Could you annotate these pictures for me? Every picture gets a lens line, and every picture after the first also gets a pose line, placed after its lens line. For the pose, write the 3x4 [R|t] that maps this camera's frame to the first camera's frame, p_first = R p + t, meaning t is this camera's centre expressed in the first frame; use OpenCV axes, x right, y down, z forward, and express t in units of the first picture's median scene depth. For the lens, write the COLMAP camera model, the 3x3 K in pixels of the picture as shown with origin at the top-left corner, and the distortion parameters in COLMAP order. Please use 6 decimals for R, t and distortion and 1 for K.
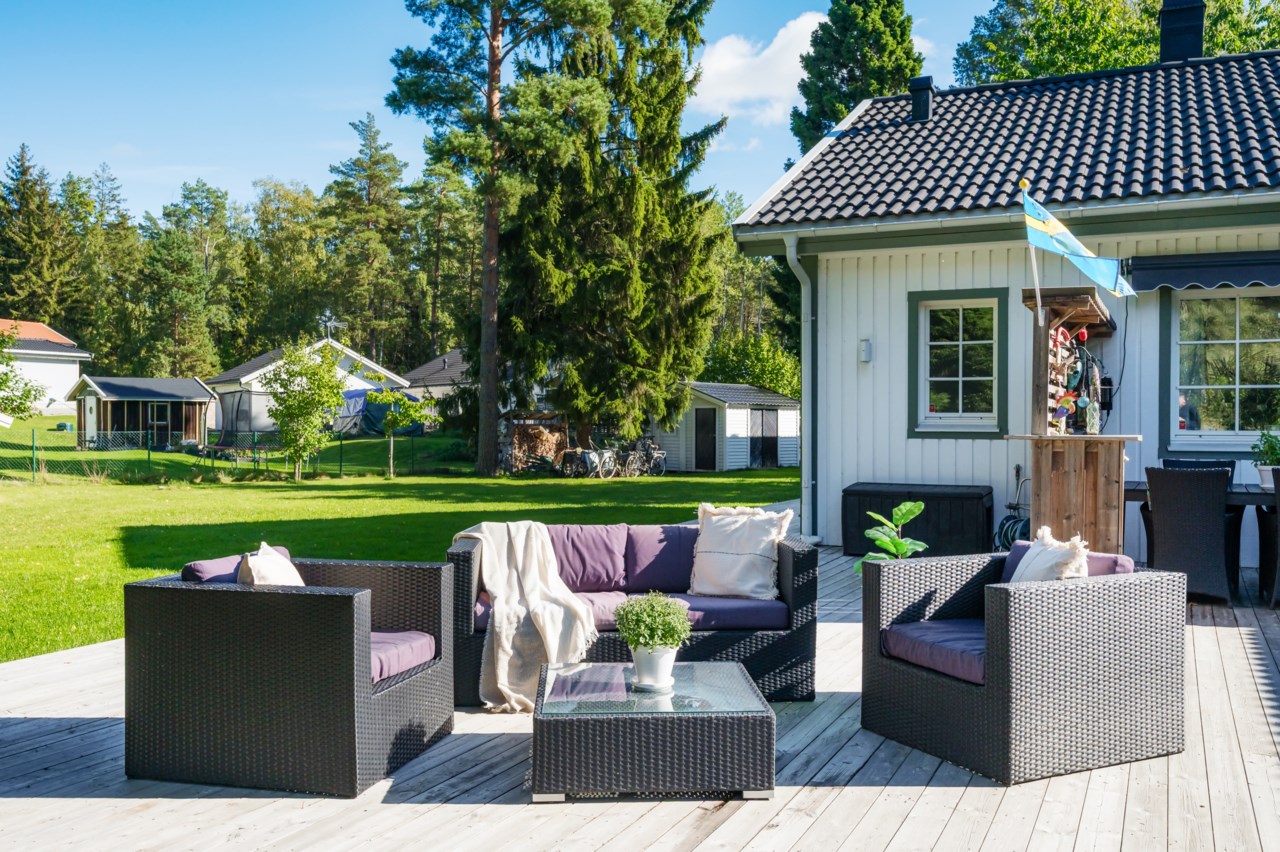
lens RADIAL K [[1088.1, 0, 640.0], [0, 1088.1, 426.0], [0, 0, 1]] dist [-0.006408, 0.013259]
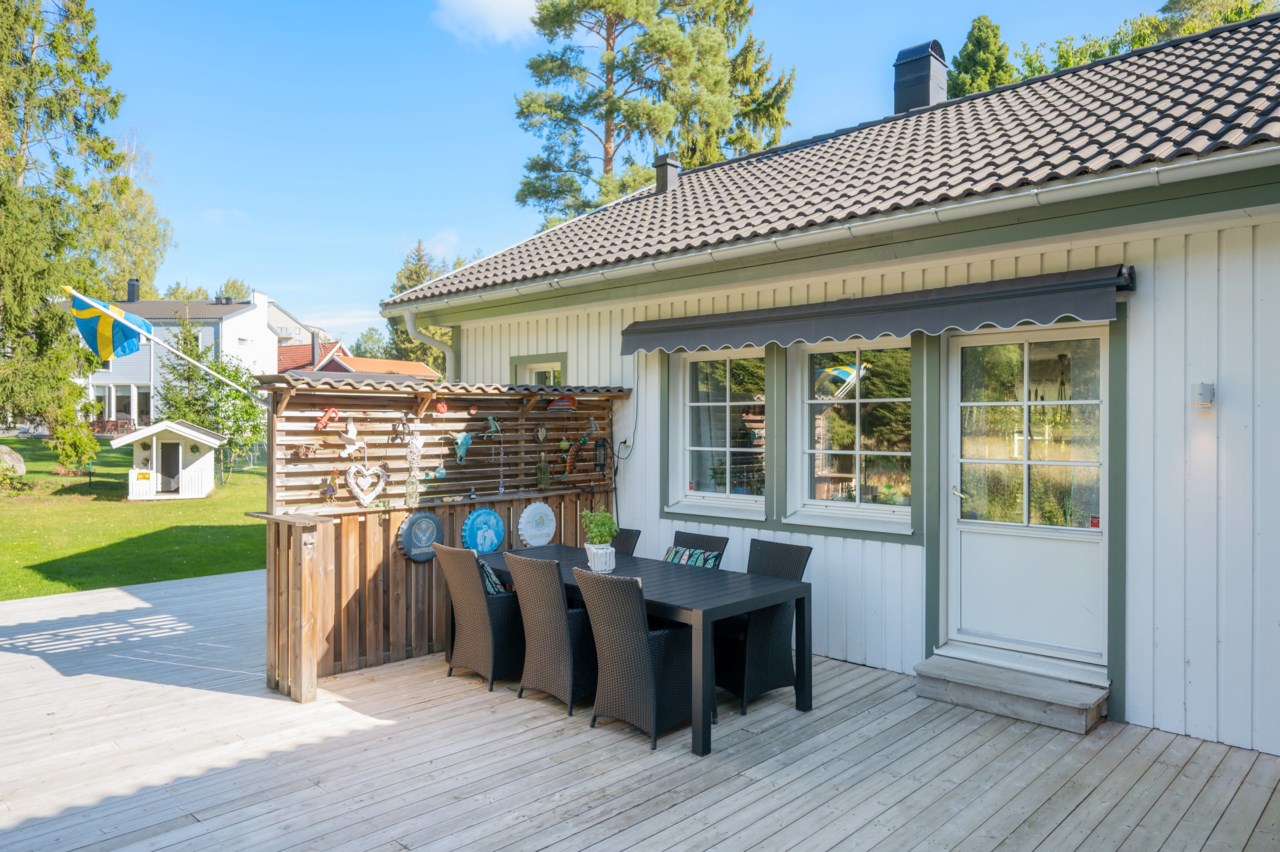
lens RADIAL K [[838.8, 0, 640.0], [0, 838.8, 426.0], [0, 0, 1]] dist [-0.001440, -0.001633]
pose [[0.949541, -0.000376, -0.313641, 0.207276], [-0.000792, 0.999993, -0.003598, -0.015964], [0.313641, 0.003665, 0.949535, 0.070866]]
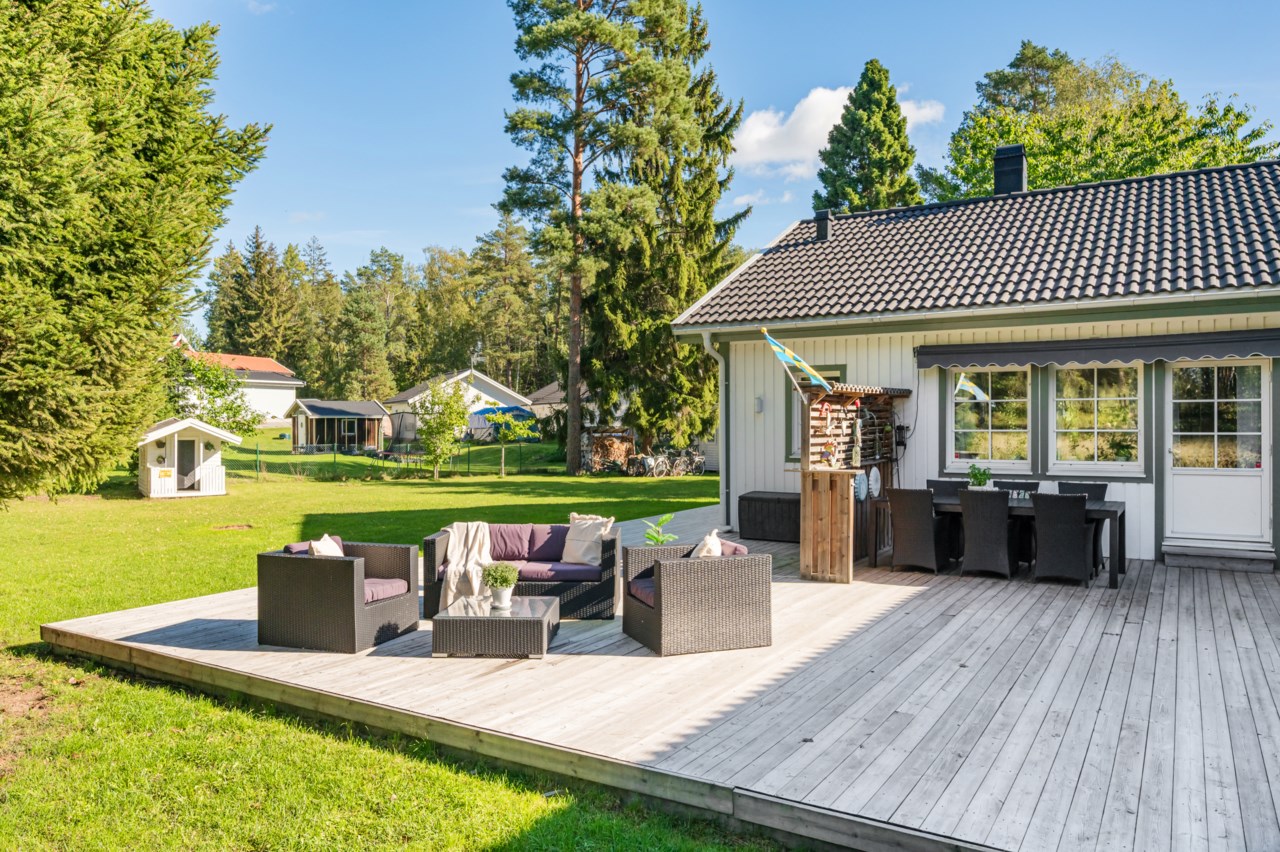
lens RADIAL K [[864.3, 0, 640.0], [0, 864.3, 426.0], [0, 0, 1]] dist [-0.002607, 0.000834]
pose [[0.994679, -0.004660, -0.102919, 0.054044], [0.004381, 0.999986, -0.002930, -0.011883], [0.102931, 0.002464, 0.994685, -0.073842]]
